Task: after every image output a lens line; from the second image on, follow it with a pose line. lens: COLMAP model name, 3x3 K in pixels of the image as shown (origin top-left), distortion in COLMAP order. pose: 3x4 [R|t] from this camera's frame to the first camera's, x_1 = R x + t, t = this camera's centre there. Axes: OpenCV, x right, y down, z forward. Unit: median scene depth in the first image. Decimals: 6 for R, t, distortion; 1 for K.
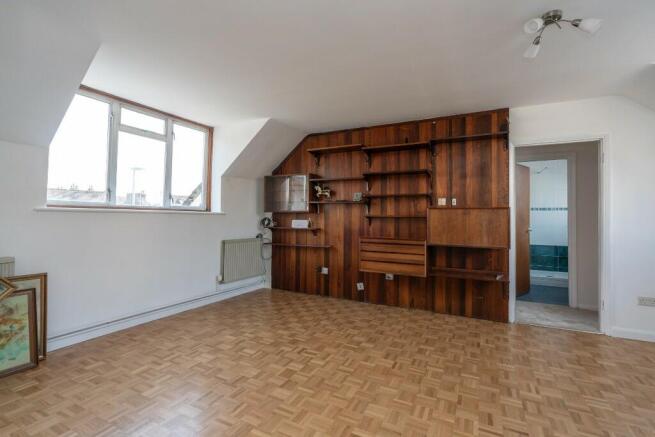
lens RADIAL K [[300.4, 0, 327.5], [0, 300.4, 218.5], [0, 0, 1]] dist [-0.000255, -0.000085]
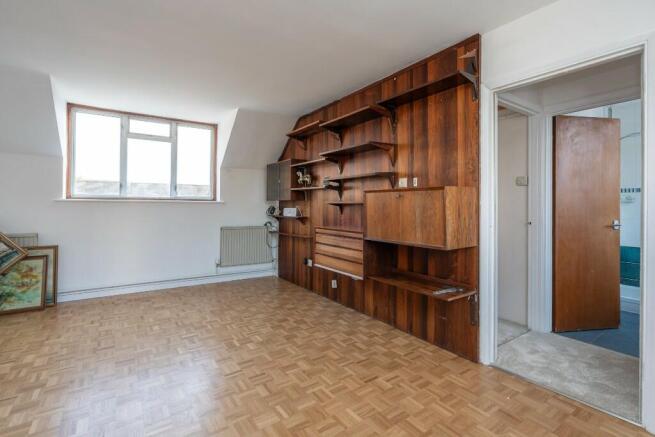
lens RADIAL K [[309.0, 0, 326.9], [0, 309.0, 209.8], [0, 0, 1]] dist [-0.000312, 0.000013]
pose [[0.873245, -0.001125, -0.487280, 0.598699], [0.003707, 0.999984, 0.004334, 0.008082], [0.487267, -0.005591, 0.873235, 0.235647]]
